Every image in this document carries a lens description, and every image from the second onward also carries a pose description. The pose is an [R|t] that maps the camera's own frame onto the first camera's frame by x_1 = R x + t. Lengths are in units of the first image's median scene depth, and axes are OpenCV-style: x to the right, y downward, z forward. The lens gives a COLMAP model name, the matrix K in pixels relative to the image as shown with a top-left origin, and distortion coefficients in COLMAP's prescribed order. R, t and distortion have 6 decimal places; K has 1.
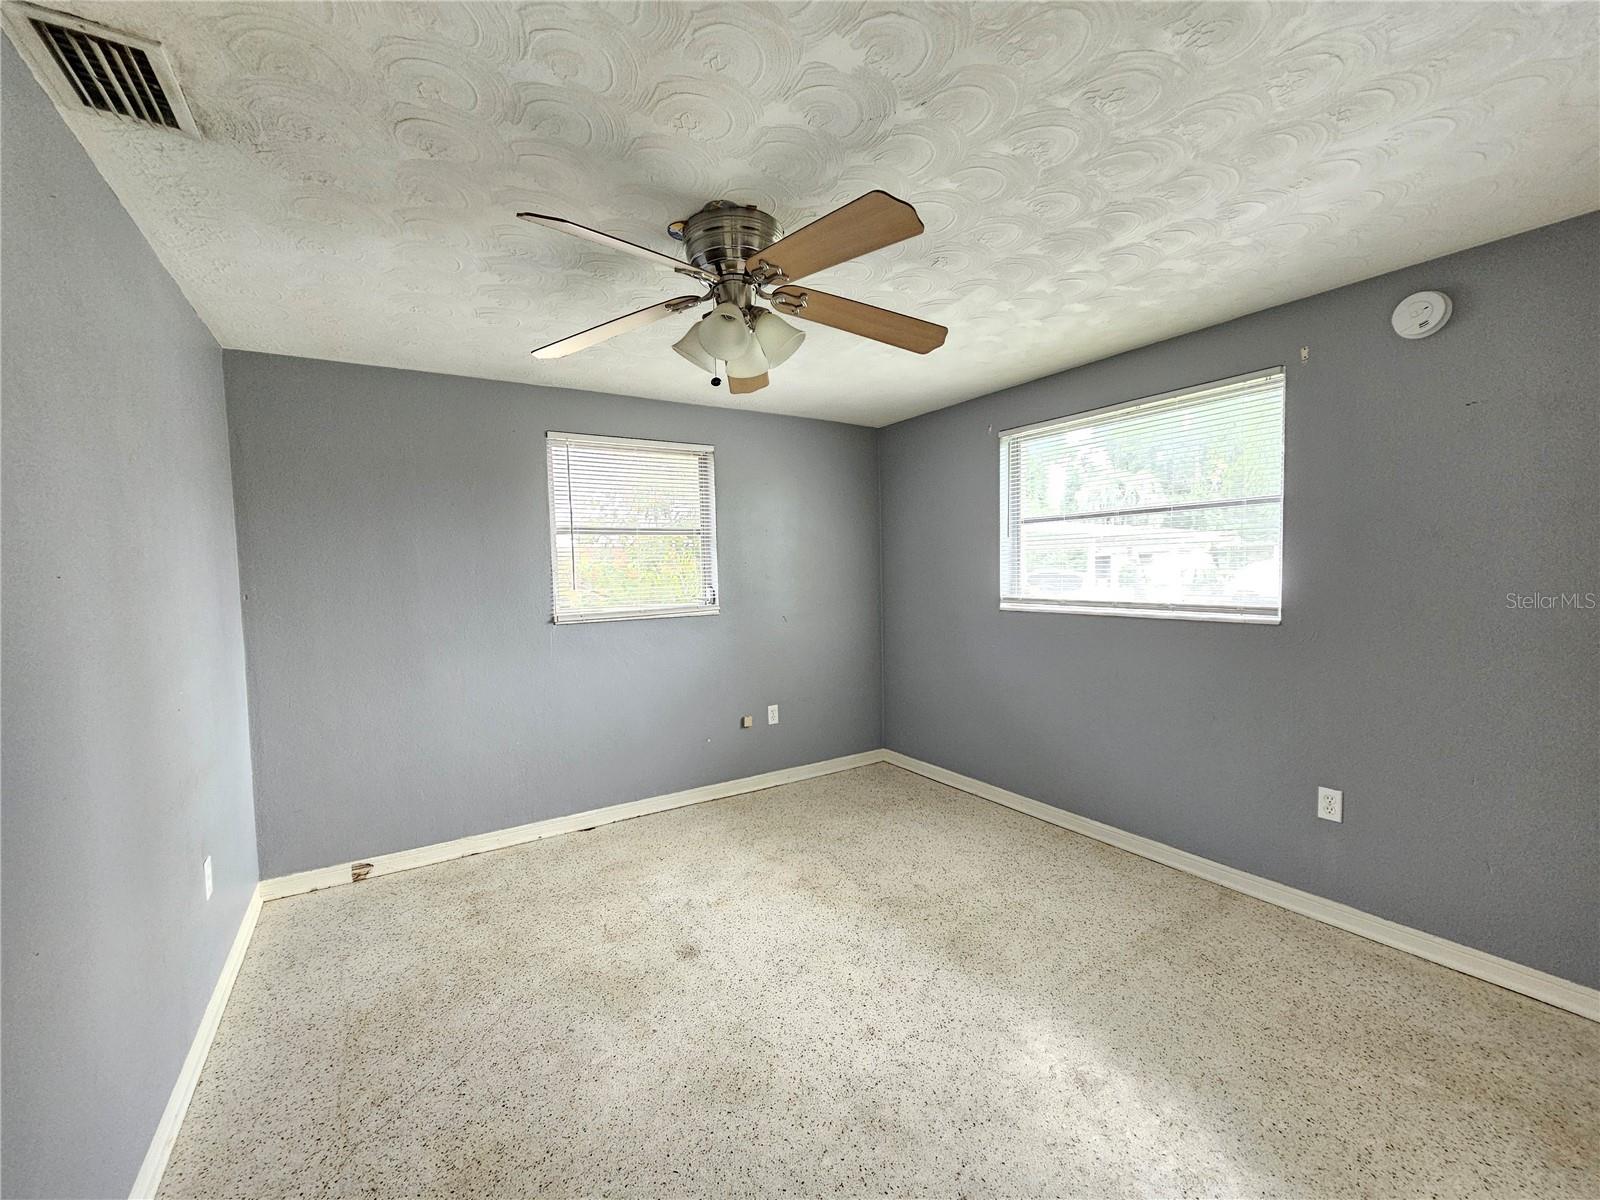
lens RADIAL K [[650.4, 0, 796.3], [0, 650.4, 610.4], [0, 0, 1]] dist [-0.002699, 0.000119]
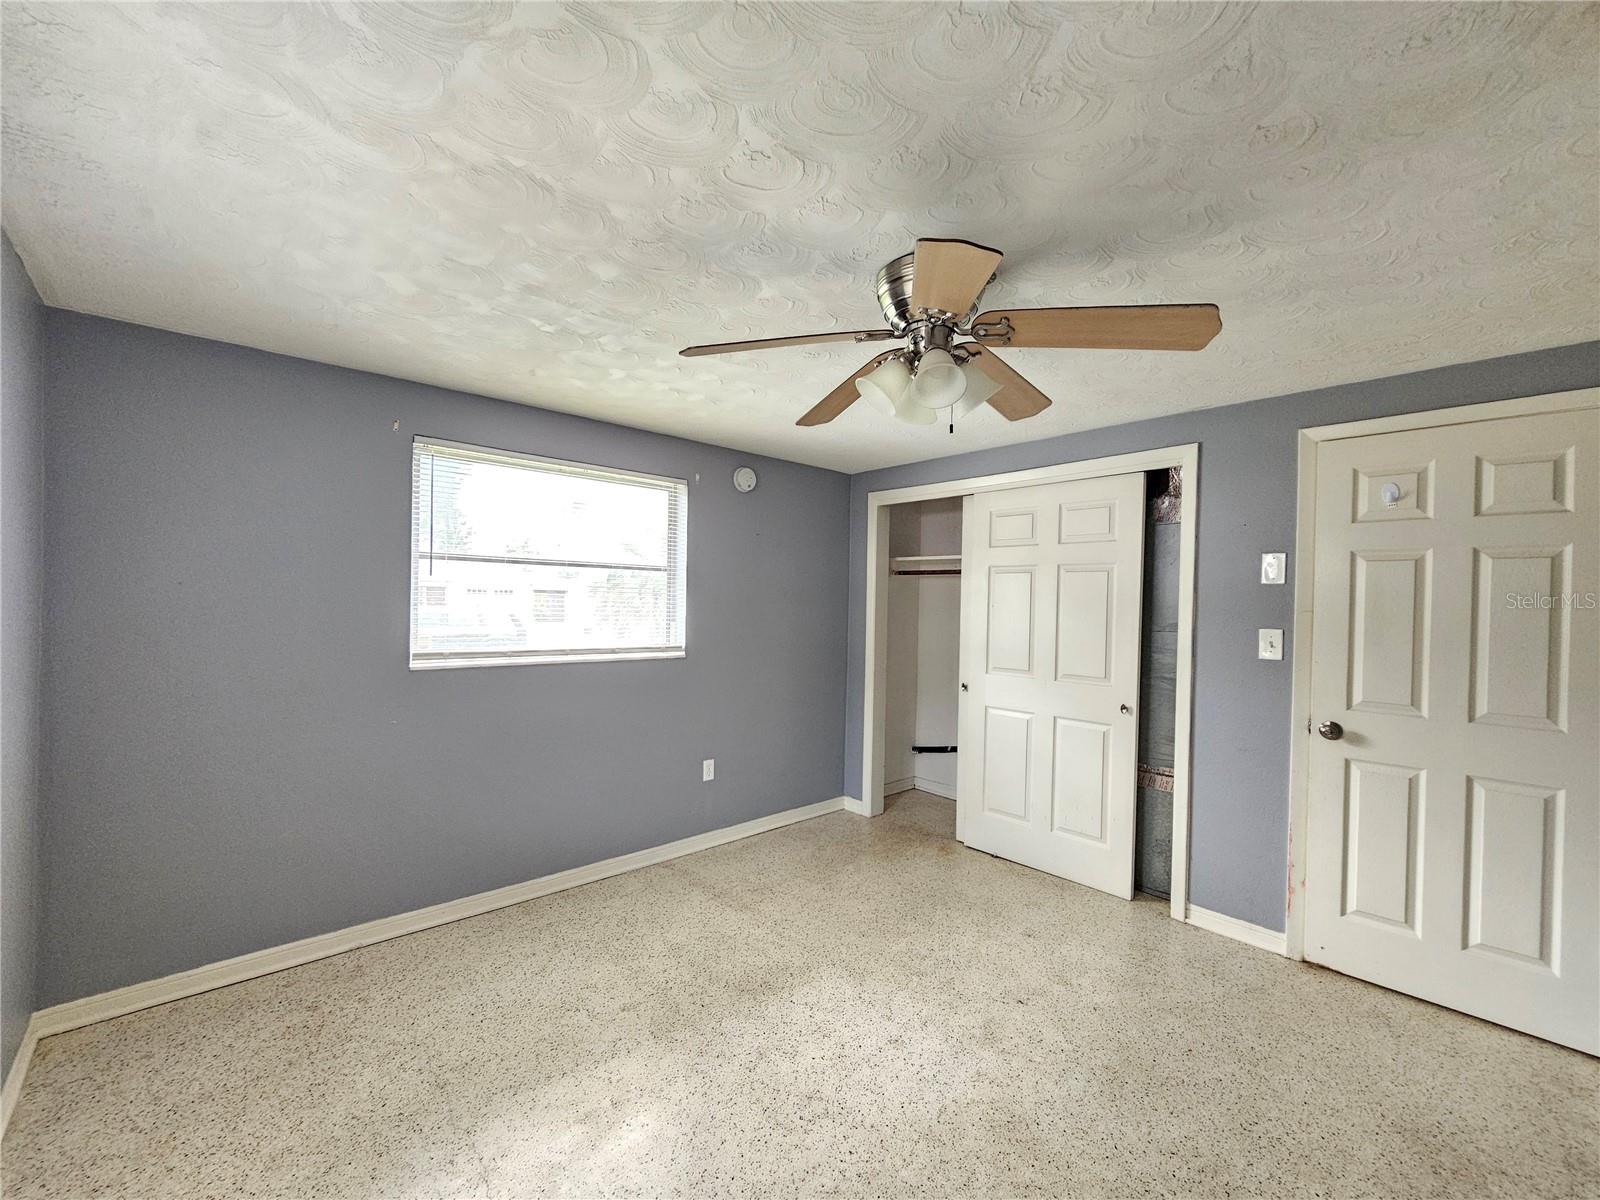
lens RADIAL K [[650.4, 0, 796.3], [0, 650.4, 610.4], [0, 0, 1]] dist [-0.002699, 0.000119]
pose [[-0.165045, 0.007193, 0.986260, -0.729170], [0.046574, 0.998915, 0.000509, -0.072368], [-0.985186, 0.046018, -0.165201, 1.001784]]
